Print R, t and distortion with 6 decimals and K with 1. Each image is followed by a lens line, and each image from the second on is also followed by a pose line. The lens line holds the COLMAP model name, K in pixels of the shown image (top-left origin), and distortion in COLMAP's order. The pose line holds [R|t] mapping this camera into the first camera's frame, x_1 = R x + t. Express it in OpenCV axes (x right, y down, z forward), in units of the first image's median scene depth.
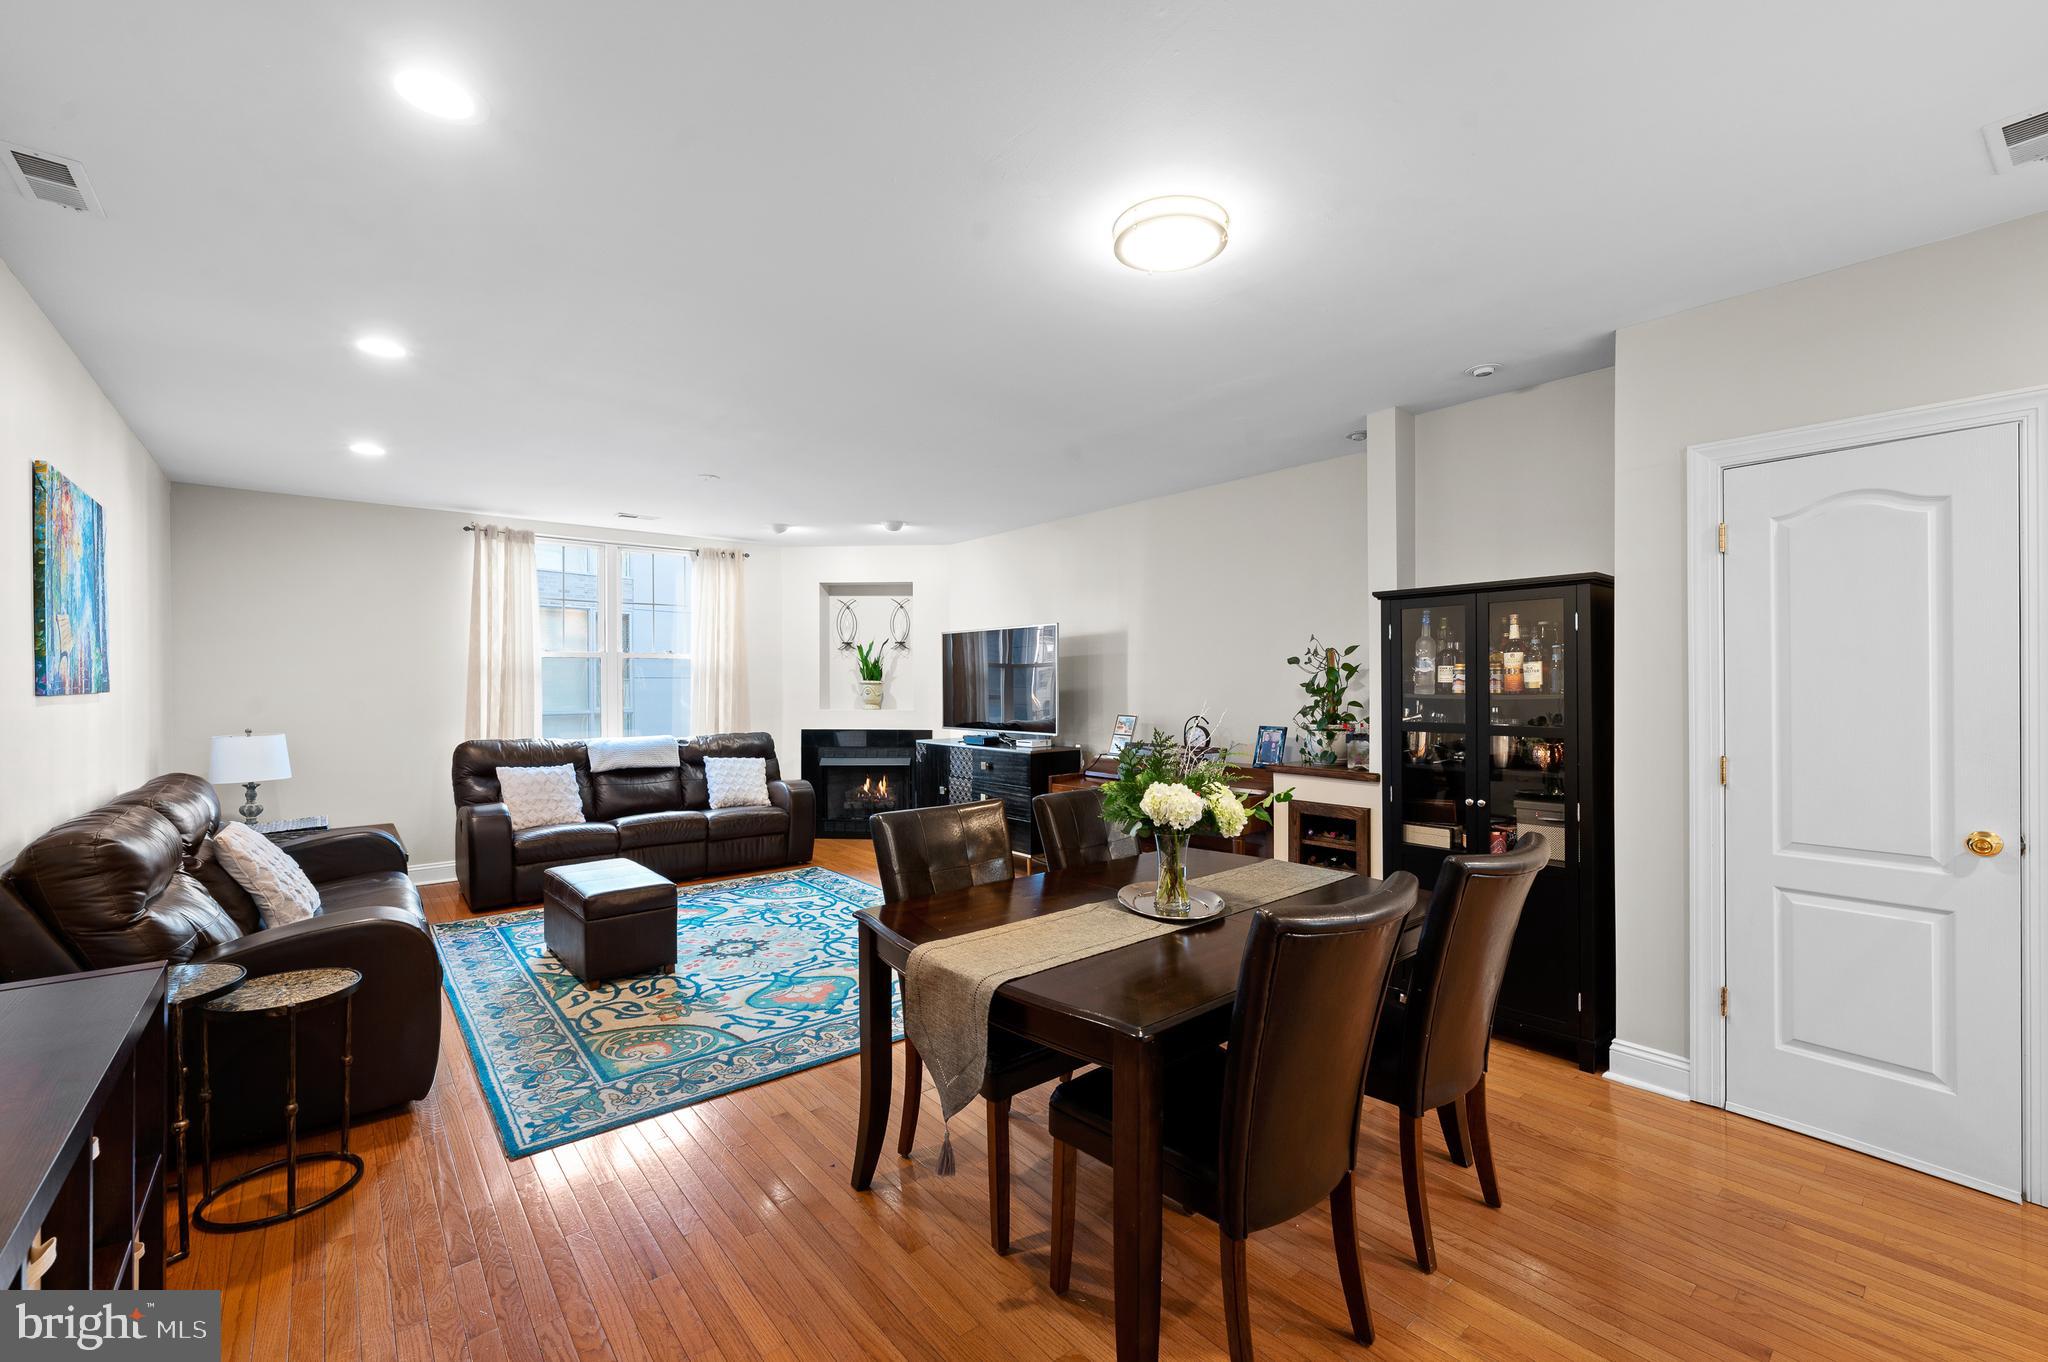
lens RADIAL K [[830.7, 0, 1029.9], [0, 830.7, 684.7], [0, 0, 1]] dist [-0.000878, -0.000561]
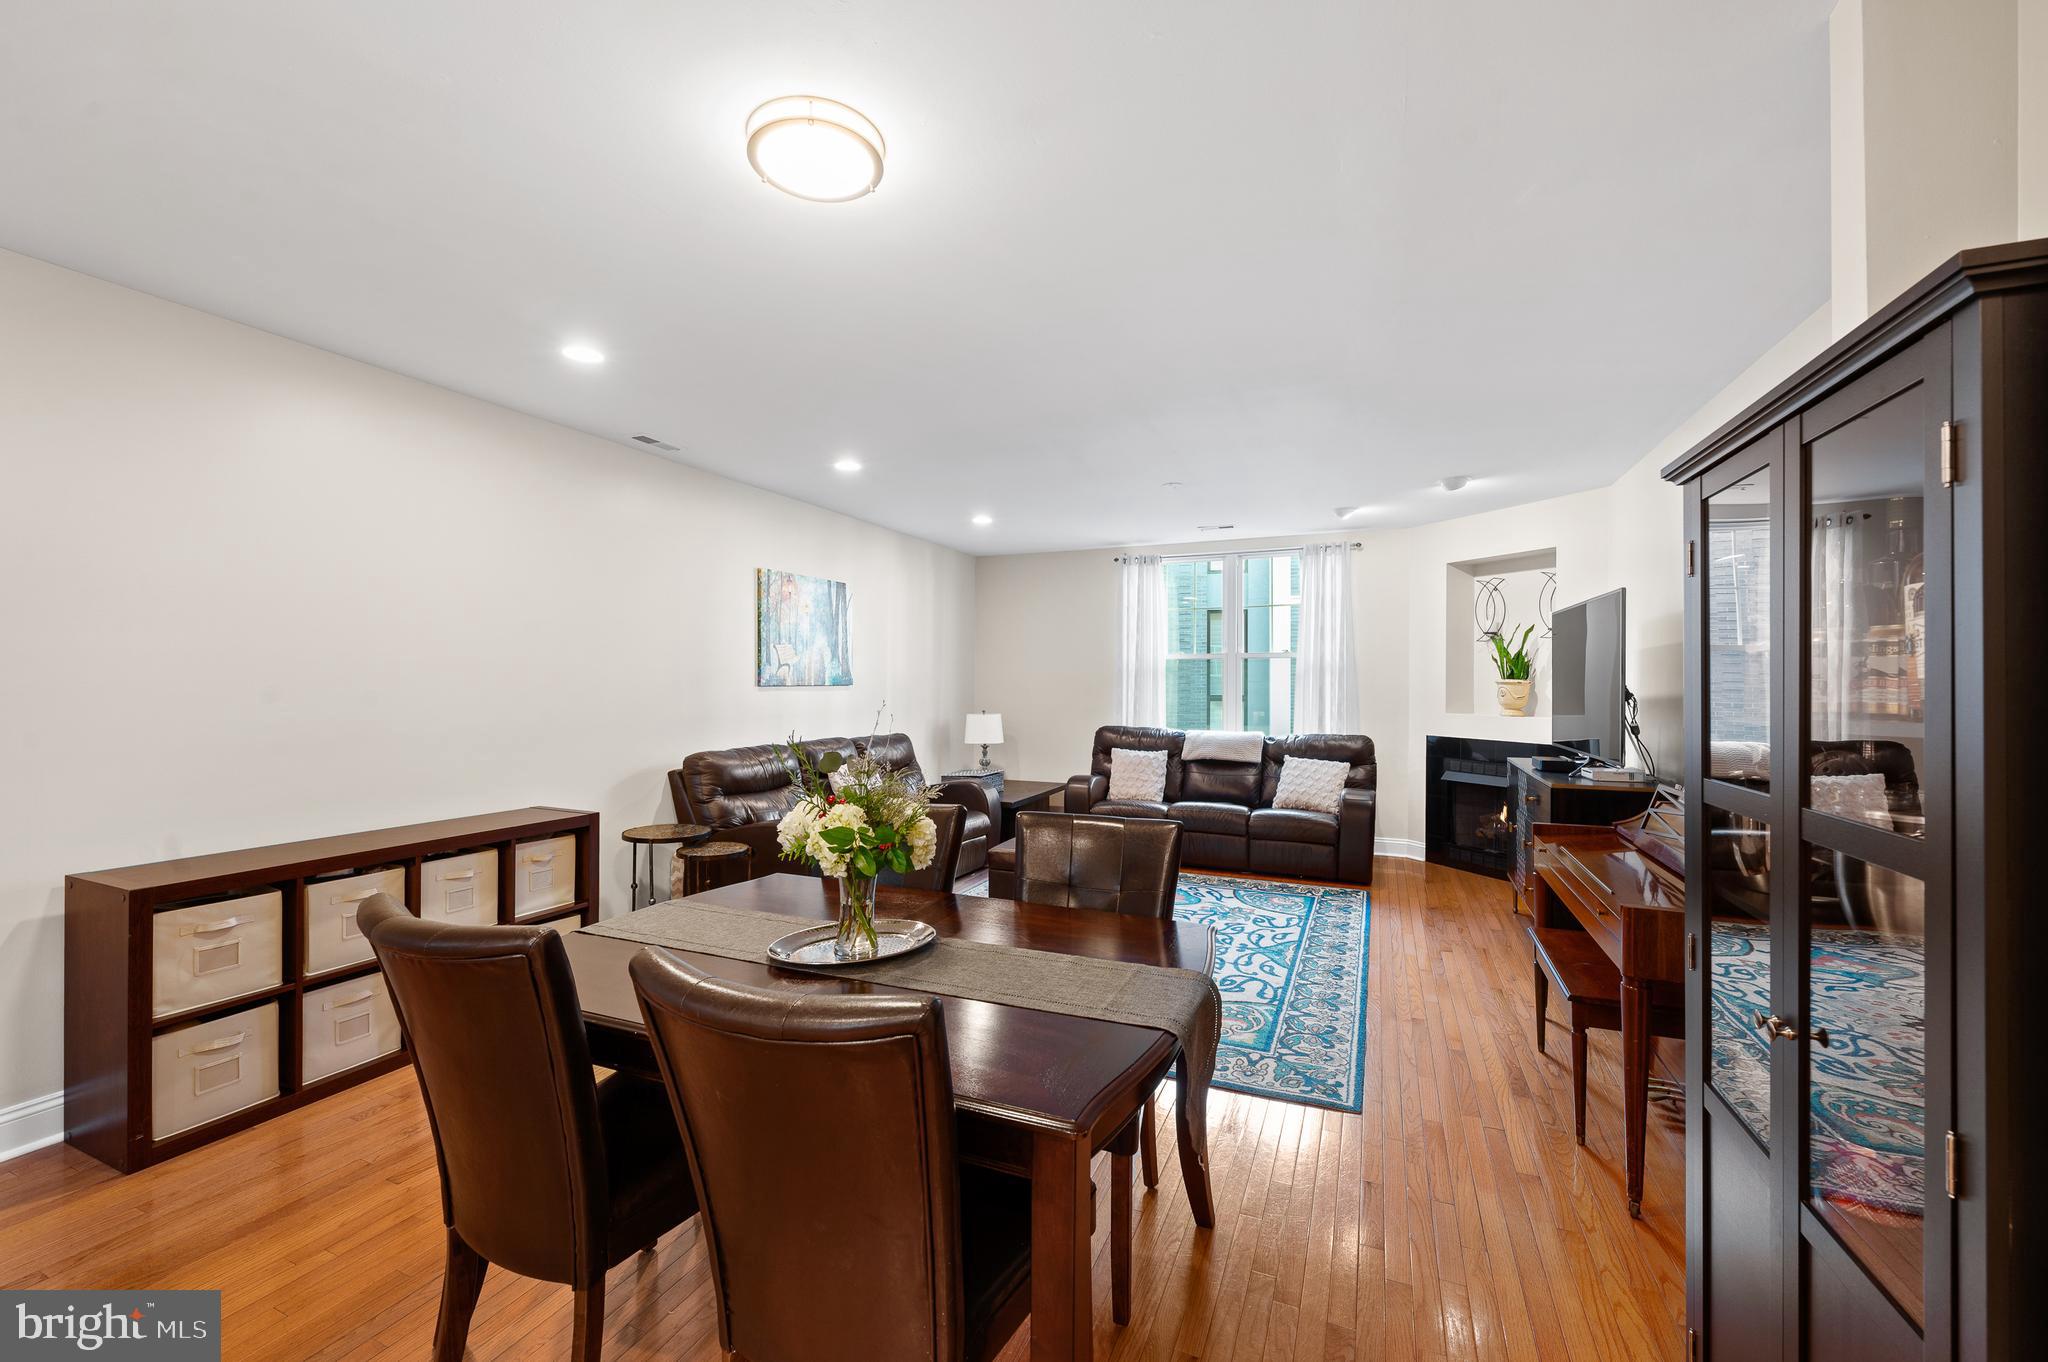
lens RADIAL K [[830.7, 0, 1025.2], [0, 830.7, 682.6], [0, 0, 1]] dist [-0.000878, -0.000561]
pose [[0.445630, 0.005323, -0.895202, 0.454323], [-0.004930, 0.999982, 0.003491, -0.002825], [0.895204, 0.002858, 0.445648, 0.353786]]
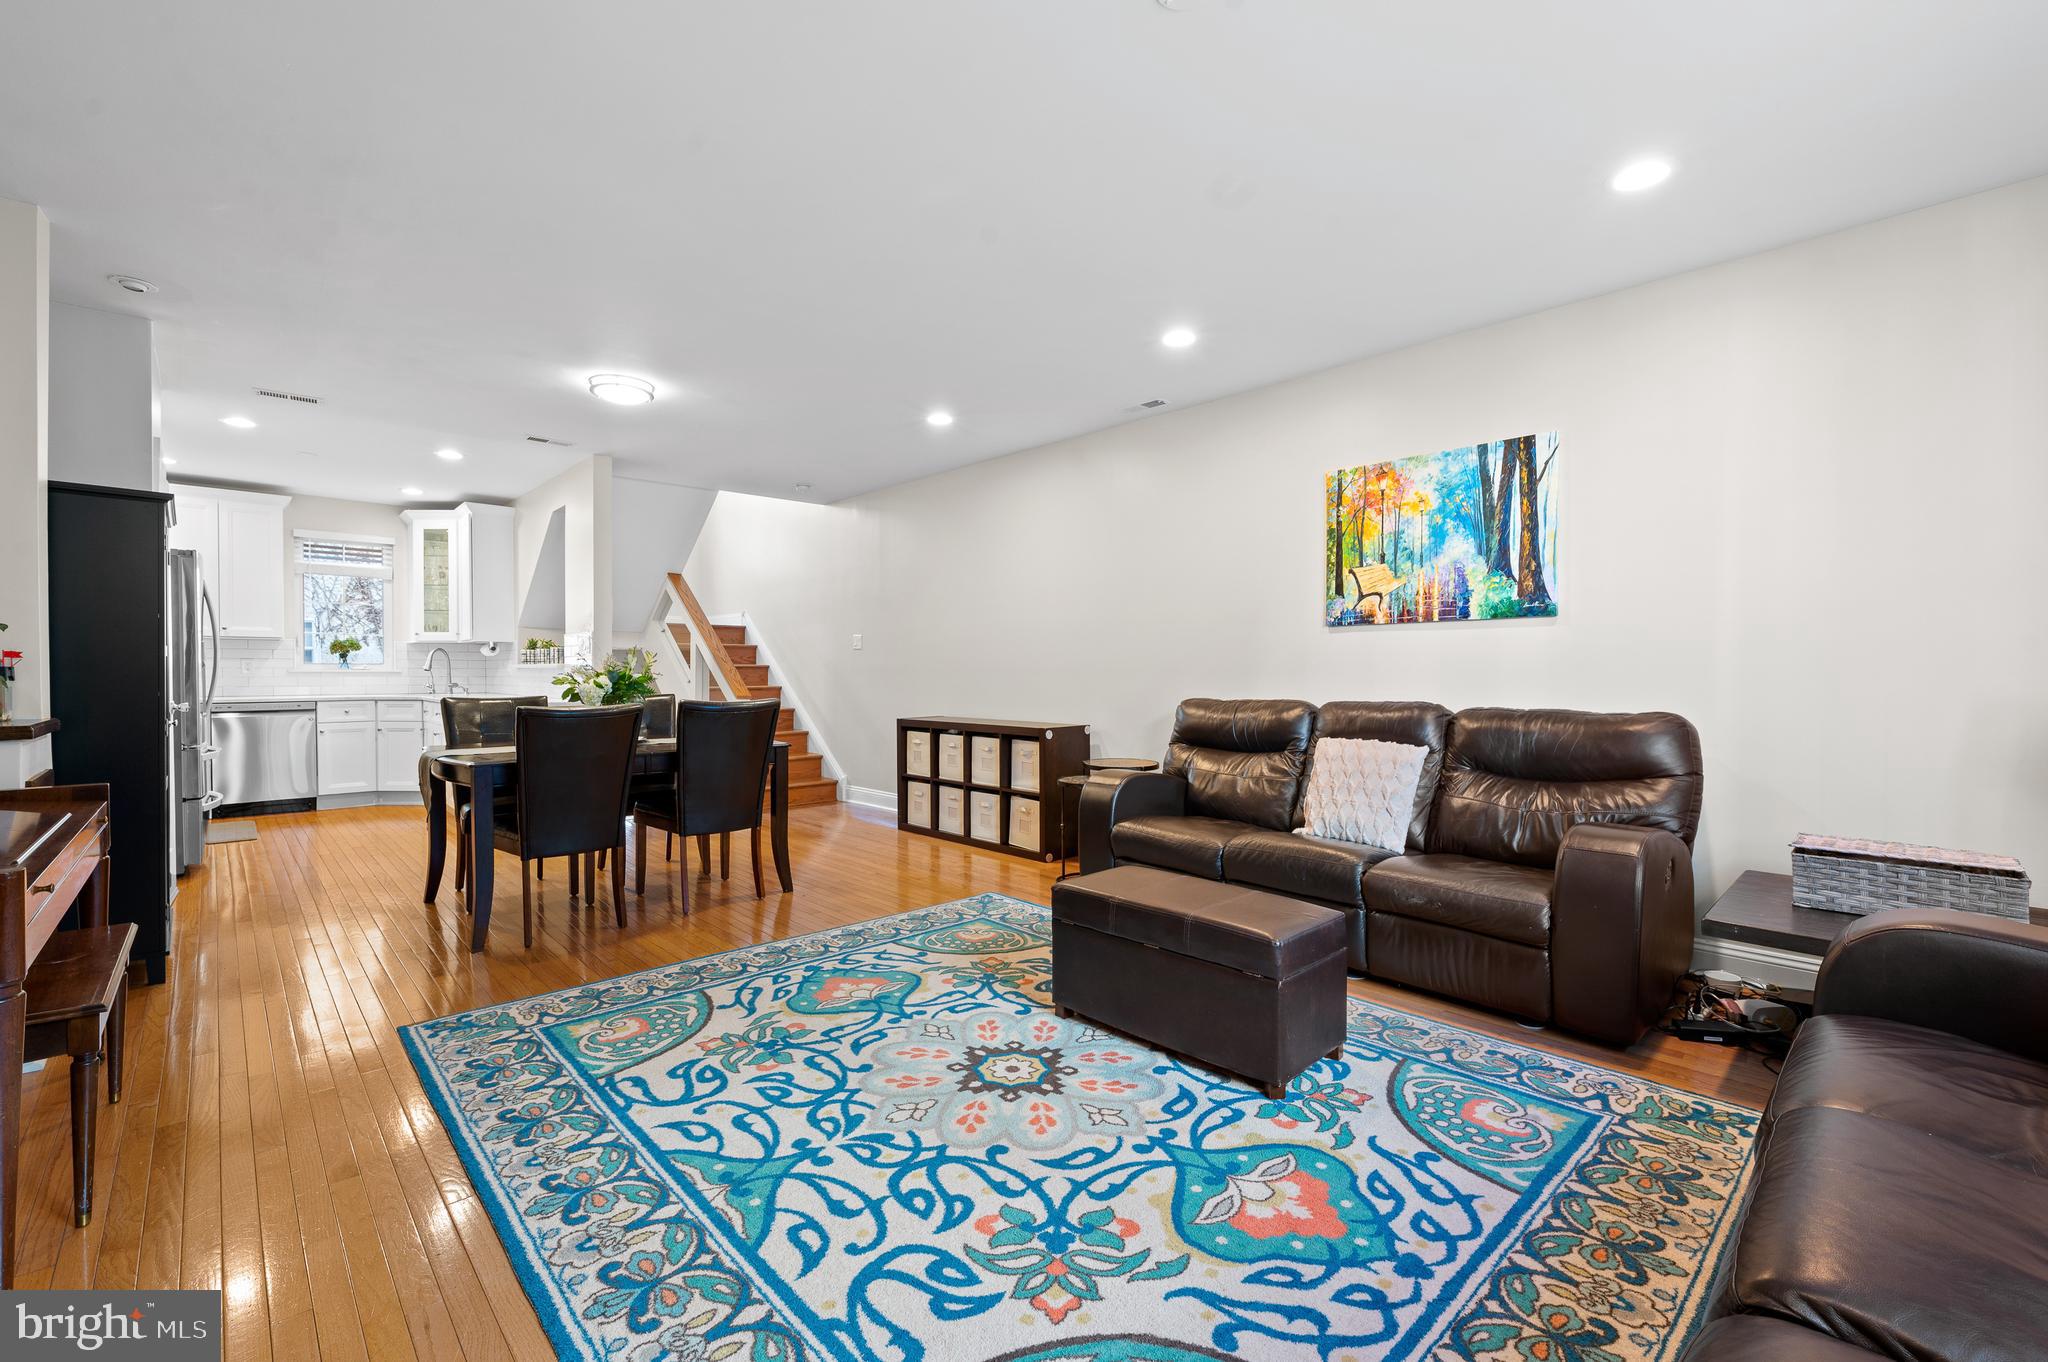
lens RADIAL K [[855.7, 0, 1016.3], [0, 855.7, 683.1], [0, 0, 1]] dist [-0.001930, 0.000252]
pose [[-0.999077, 0.002502, -0.042873, -0.286606], [0.001996, 0.999928, 0.011842, 0.051386], [0.042899, 0.011746, -0.999010, 1.328721]]
